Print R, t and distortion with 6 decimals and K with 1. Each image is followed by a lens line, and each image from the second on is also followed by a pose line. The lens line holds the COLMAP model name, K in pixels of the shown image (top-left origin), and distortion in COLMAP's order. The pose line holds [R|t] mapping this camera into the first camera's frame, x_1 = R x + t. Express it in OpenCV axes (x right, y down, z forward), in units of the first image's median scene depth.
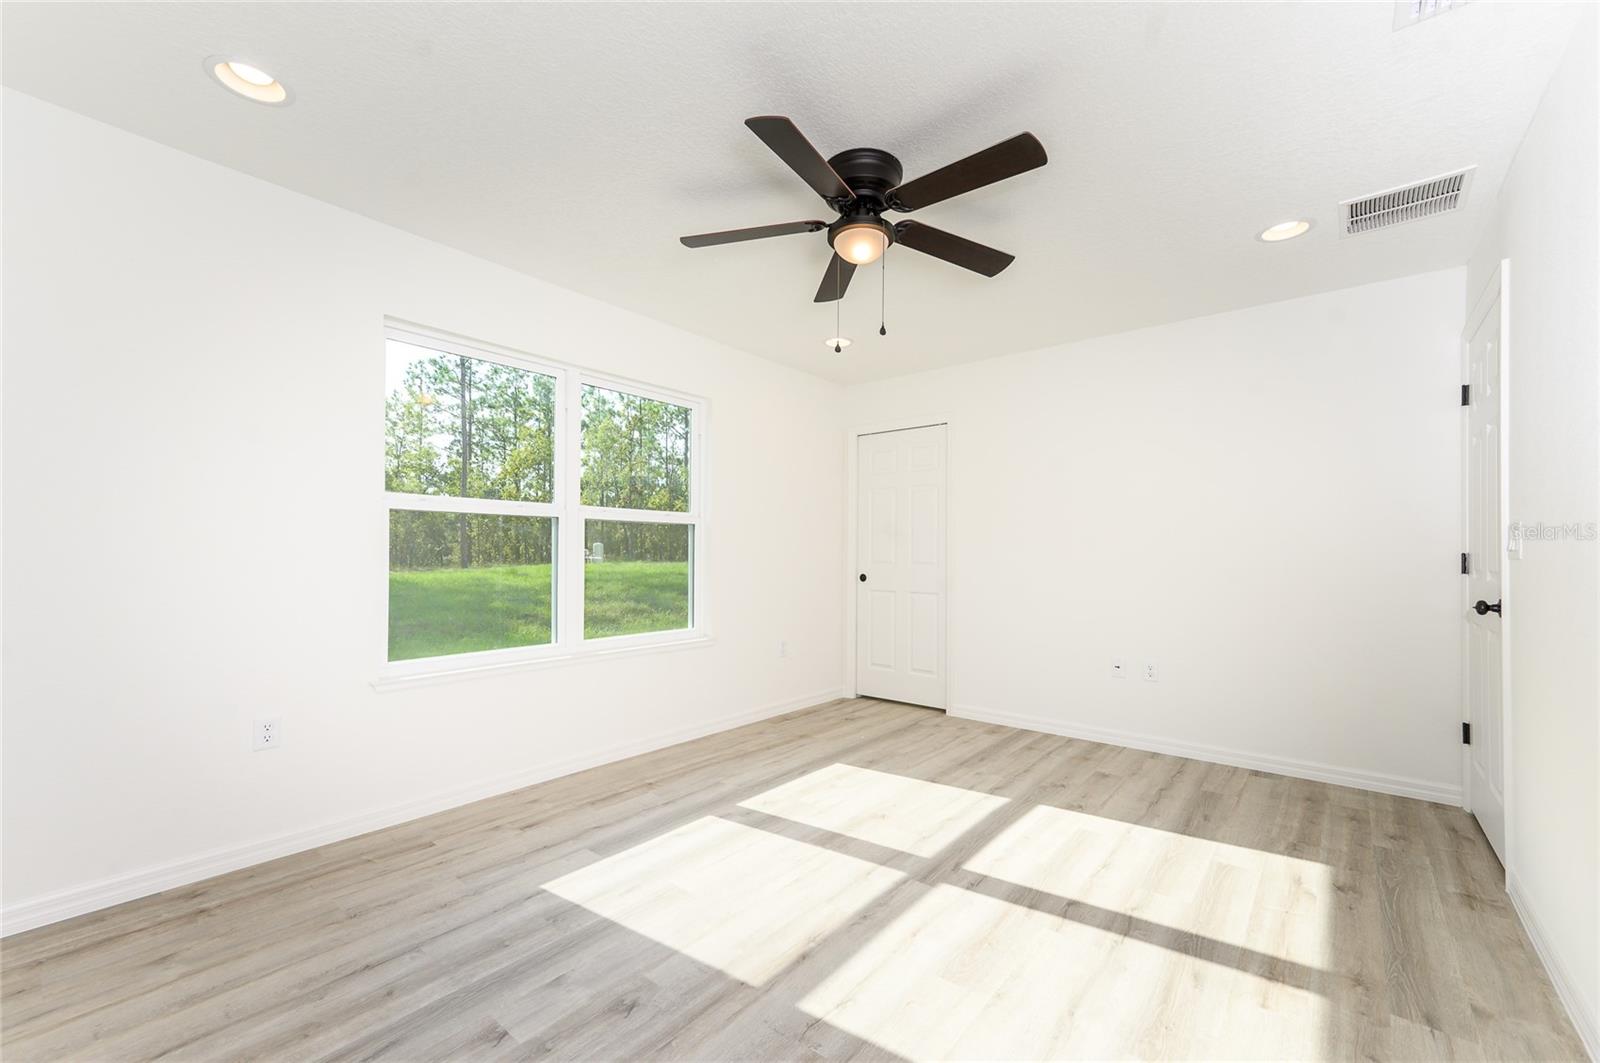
lens RADIAL K [[655.1, 0, 797.3], [0, 655.1, 544.1], [0, 0, 1]] dist [0.018063, 0.001005]
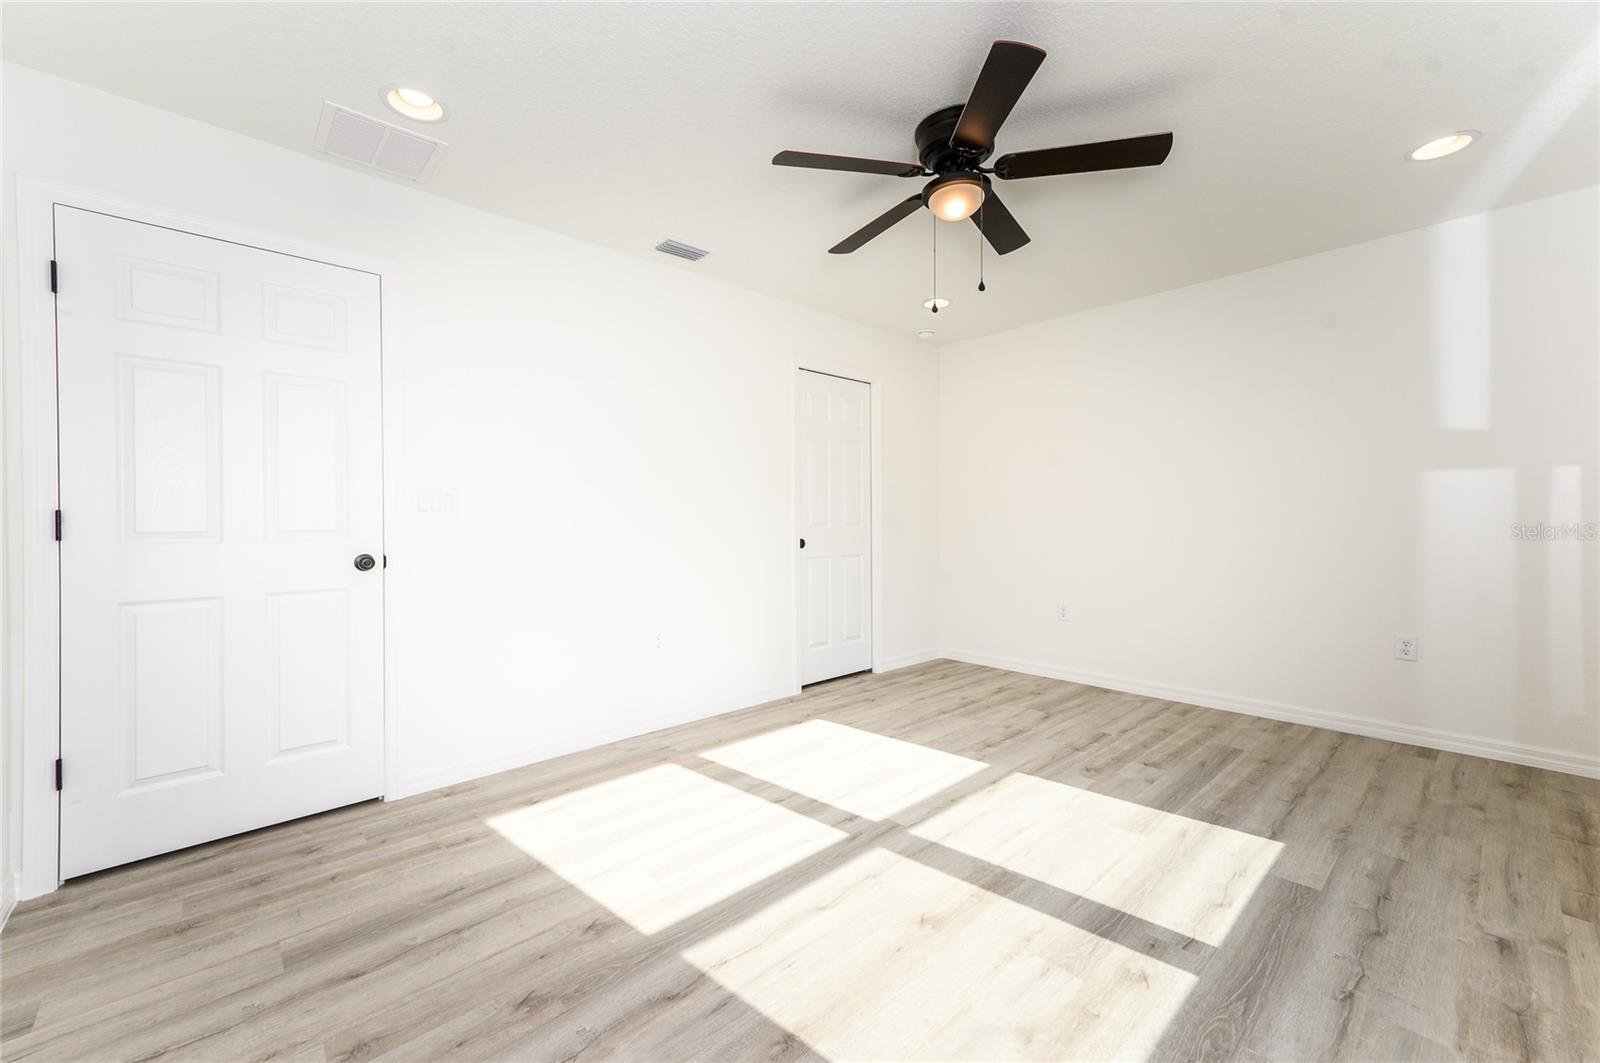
lens RADIAL K [[655.1, 0, 804.2], [0, 655.1, 522.3], [0, 0, 1]] dist [0.018063, 0.001005]
pose [[-0.992527, 0.000772, 0.122022, 0.175295], [-0.000529, 0.999943, -0.010629, 0.034779], [-0.122024, -0.010615, -0.992470, 1.743090]]
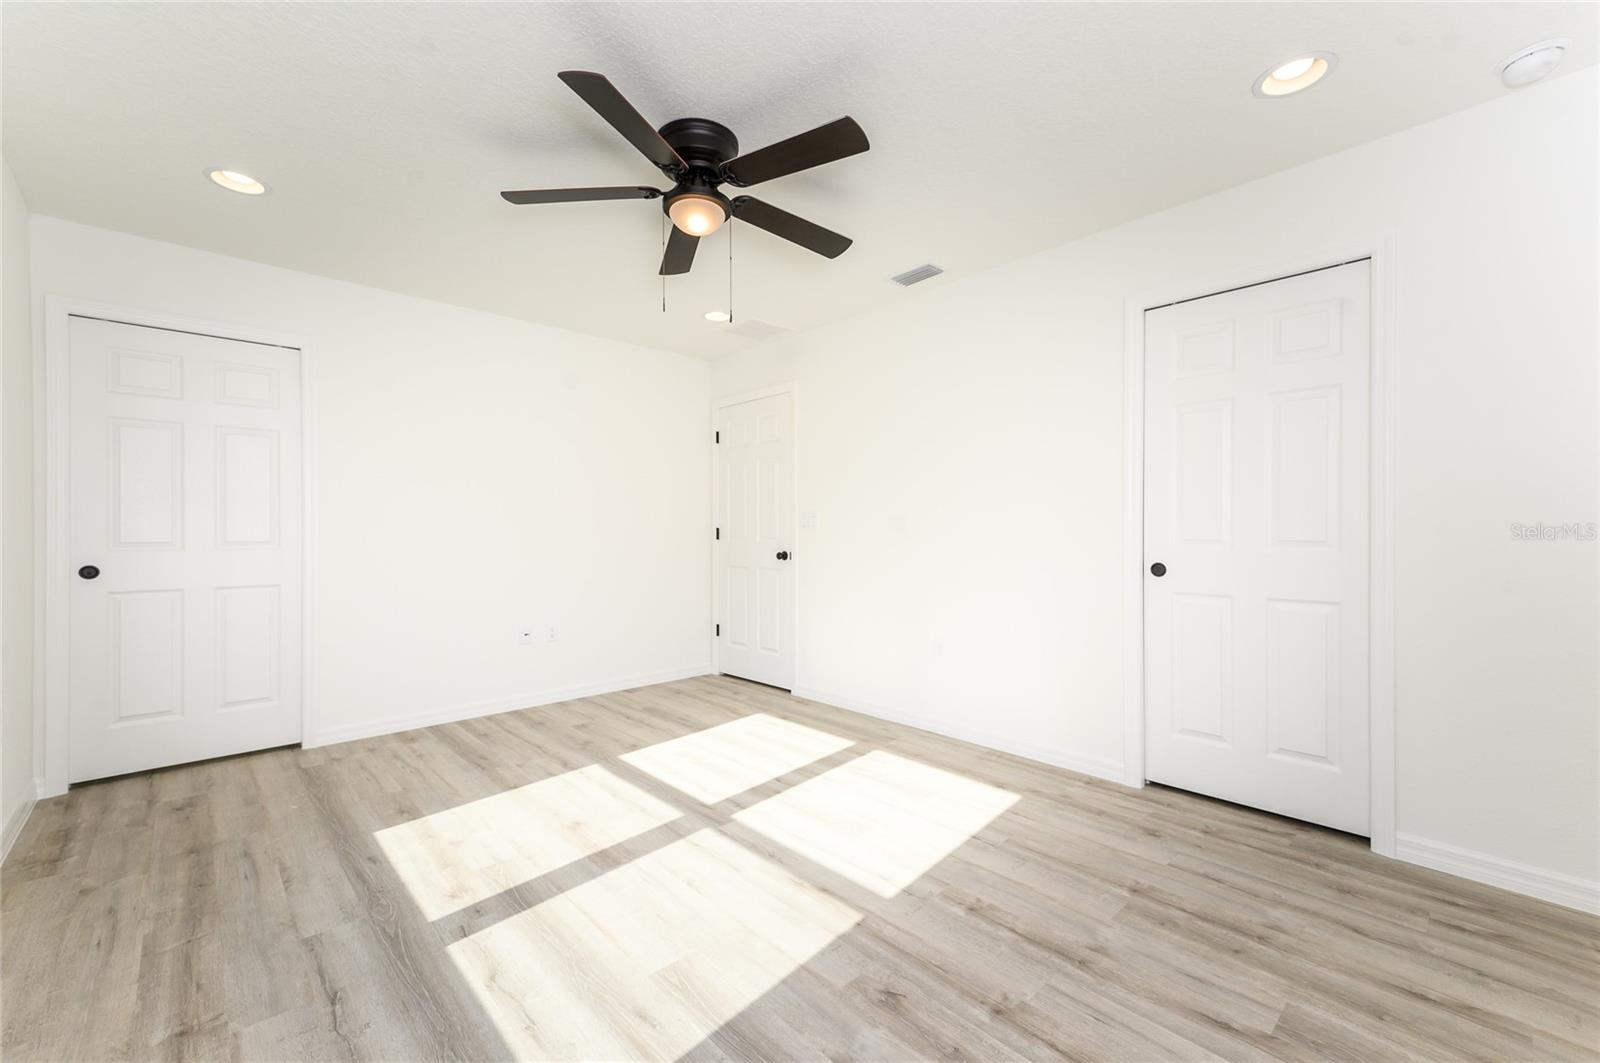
lens RADIAL K [[655.1, 0, 793.8], [0, 655.1, 533.3], [0, 0, 1]] dist [0.018063, 0.001005]
pose [[0.135955, -0.008530, 0.990678, -0.754727], [-0.012404, 0.999870, 0.010312, 0.005696], [-0.990637, -0.013690, 0.135832, 0.622590]]
